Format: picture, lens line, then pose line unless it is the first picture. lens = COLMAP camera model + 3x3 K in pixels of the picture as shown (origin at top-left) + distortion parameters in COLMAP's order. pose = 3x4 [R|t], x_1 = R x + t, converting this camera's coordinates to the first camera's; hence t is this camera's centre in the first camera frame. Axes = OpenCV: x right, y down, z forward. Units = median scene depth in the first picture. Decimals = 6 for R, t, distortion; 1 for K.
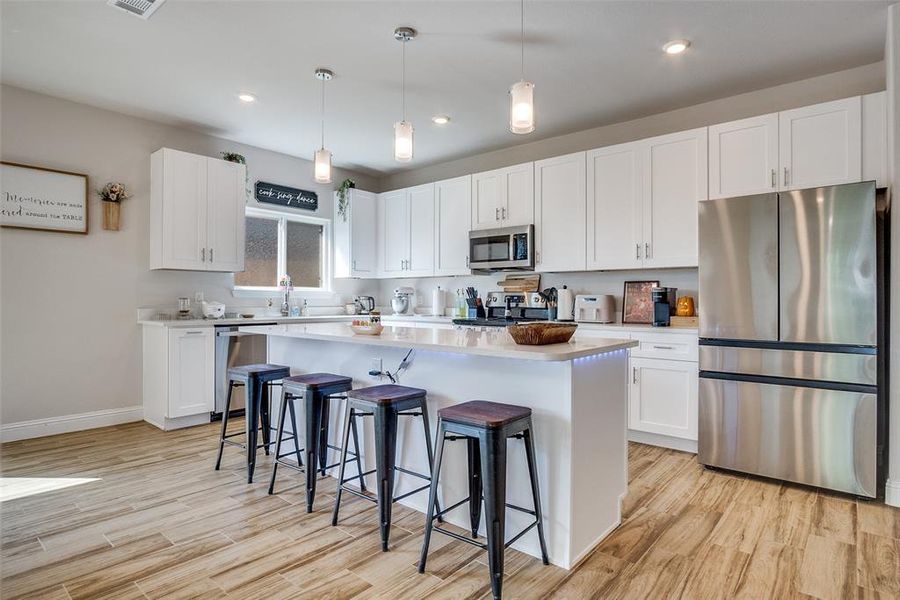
lens RADIAL K [[485.7, 0, 449.9], [0, 485.7, 300.9], [0, 0, 1]] dist [-0.042548, 0.015675]
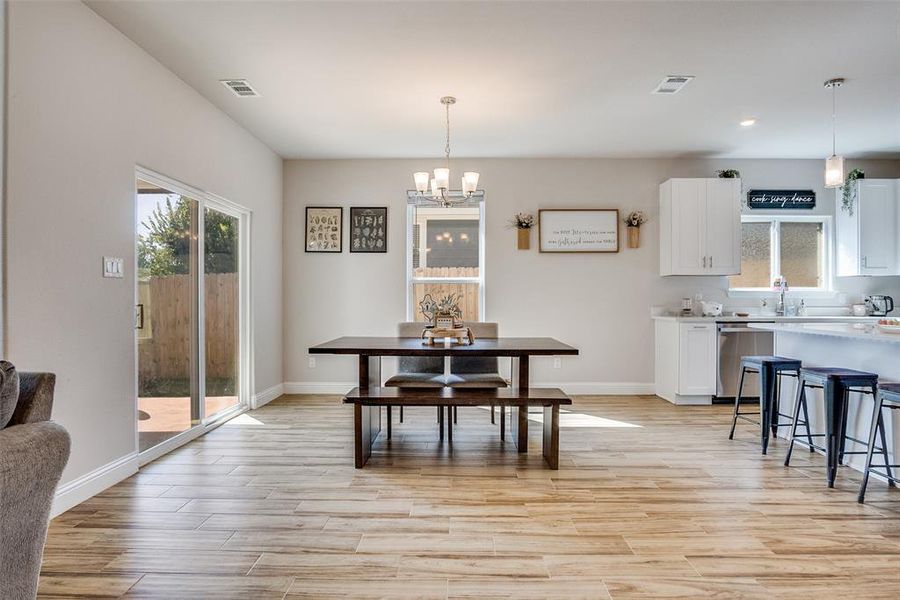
lens RADIAL K [[485.7, 0, 448.7], [0, 485.7, 298.6], [0, 0, 1]] dist [-0.042548, 0.015675]
pose [[0.628711, -0.004636, -0.777625, 0.006642], [-0.001100, 0.999976, -0.006851, 0.002516], [0.777638, 0.005162, 0.628691, -0.225644]]
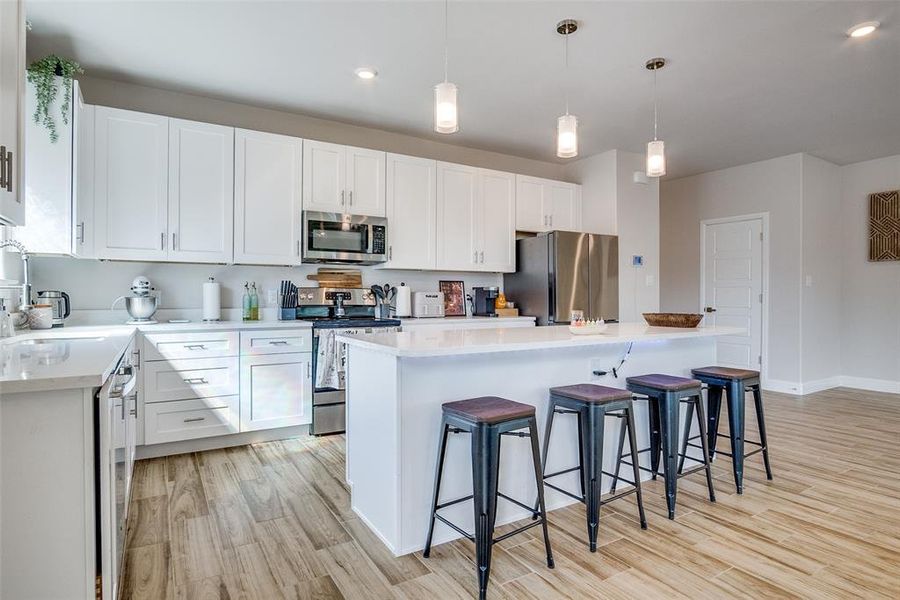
lens RADIAL K [[485.7, 0, 451.7], [0, 485.7, 300.6], [0, 0, 1]] dist [-0.042548, 0.015675]
pose [[0.314269, -0.013312, 0.949241, -0.721033], [0.003920, 0.999911, 0.012725, -0.006674], [-0.949326, -0.000278, 0.314294, 0.601418]]
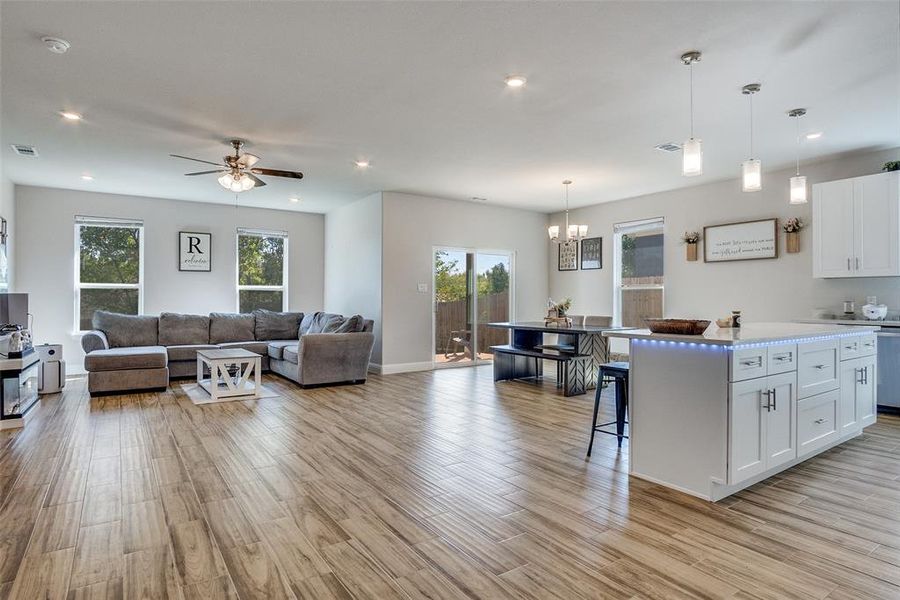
lens RADIAL K [[485.7, 0, 455.0], [0, 485.7, 296.8], [0, 0, 1]] dist [-0.042548, 0.015675]
pose [[-0.252582, -0.007050, -0.967550, 0.850068], [-0.005990, 0.999966, -0.005723, -0.003681], [0.967557, 0.004350, -0.252616, 0.370009]]
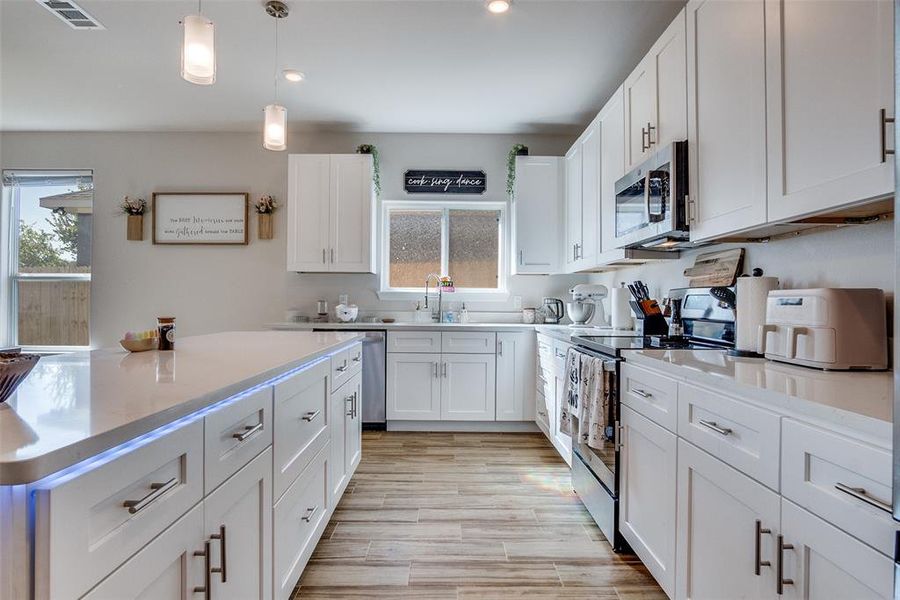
lens RADIAL K [[485.7, 0, 434.5], [0, 485.7, 304.9], [0, 0, 1]] dist [-0.042548, 0.015675]
pose [[0.644466, 0.005514, -0.764613, 0.381082], [-0.010389, 0.999945, -0.001546, 0.002852], [0.764562, 0.008940, 0.644488, 0.545586]]
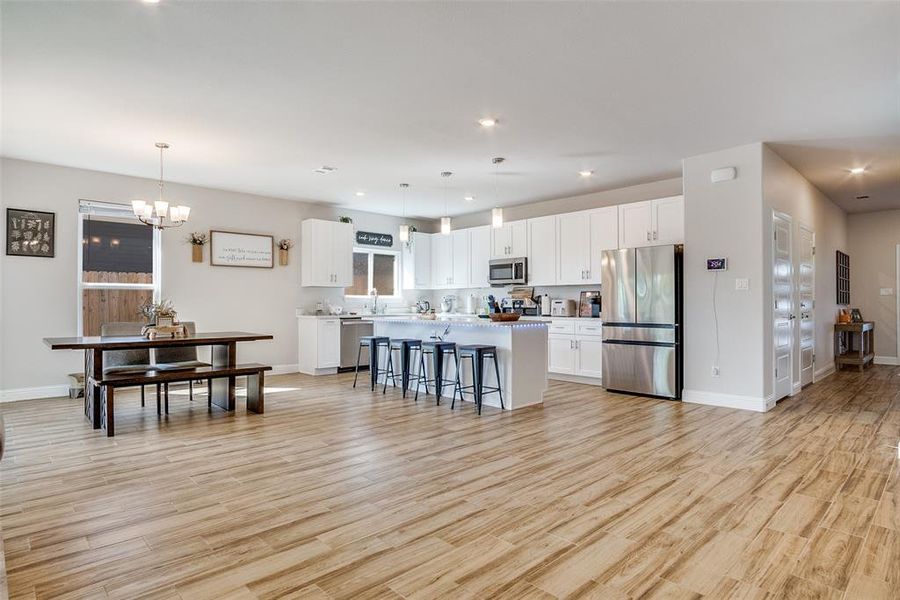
lens RADIAL K [[485.7, 0, 441.6], [0, 485.7, 301.8], [0, 0, 1]] dist [-0.042548, 0.015675]
pose [[0.992811, -0.006658, -0.119506, 0.085840], [0.005472, 0.999932, -0.010252, 0.009239], [0.119566, 0.009525, 0.992781, -0.681188]]
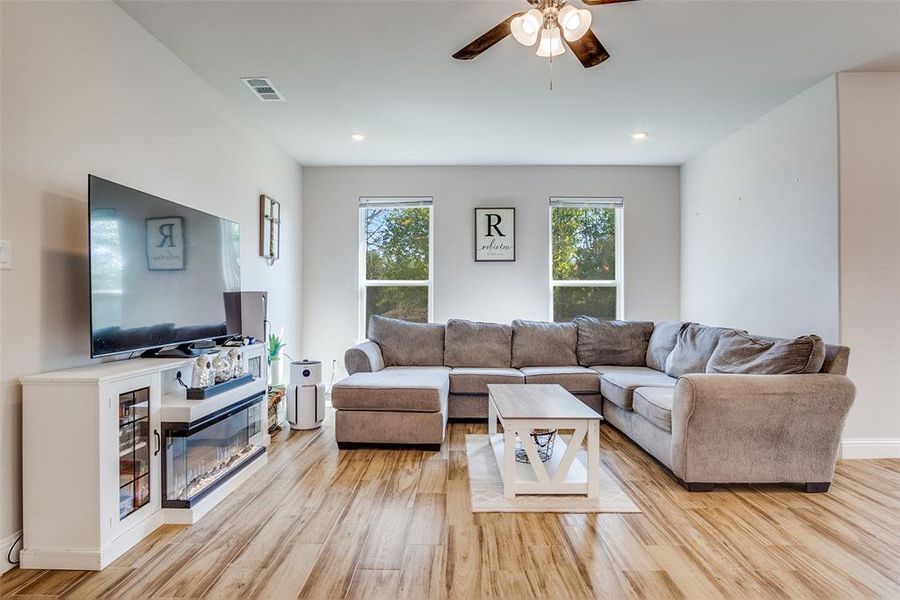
lens RADIAL K [[485.7, 0, 445.5], [0, 485.7, 299.1], [0, 0, 1]] dist [-0.042548, 0.015675]
pose [[-0.776198, -0.005338, -0.630467, 0.296187], [-0.004466, 0.999986, -0.002969, 0.002376], [0.630473, 0.000512, -0.776211, -0.085266]]
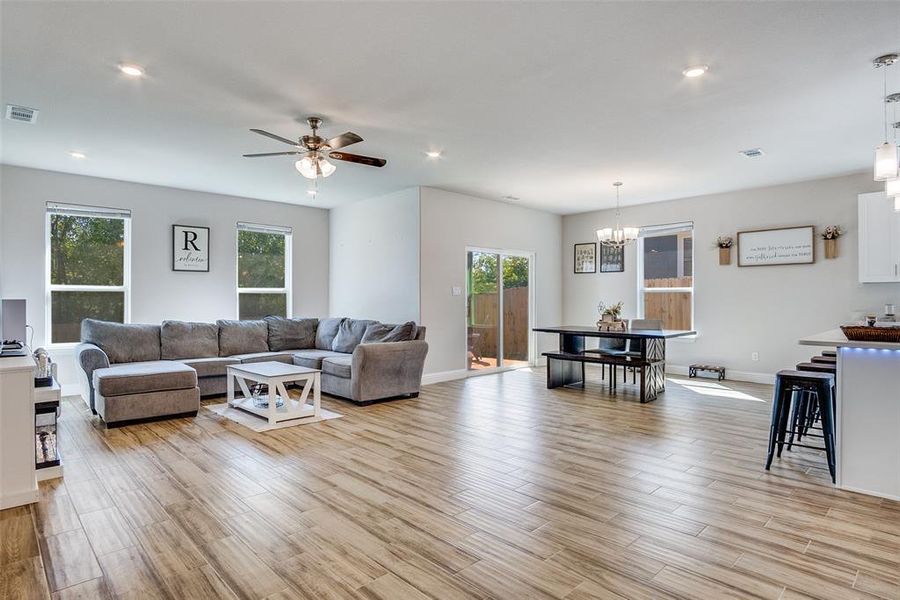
lens RADIAL K [[485.7, 0, 458.7], [0, 485.7, 295.5], [0, 0, 1]] dist [-0.042548, 0.015675]
pose [[-0.084130, -0.011374, -0.996390, 0.818088], [-0.003164, 0.999933, -0.011147, -0.011184], [0.996450, 0.002214, -0.084160, -0.030710]]
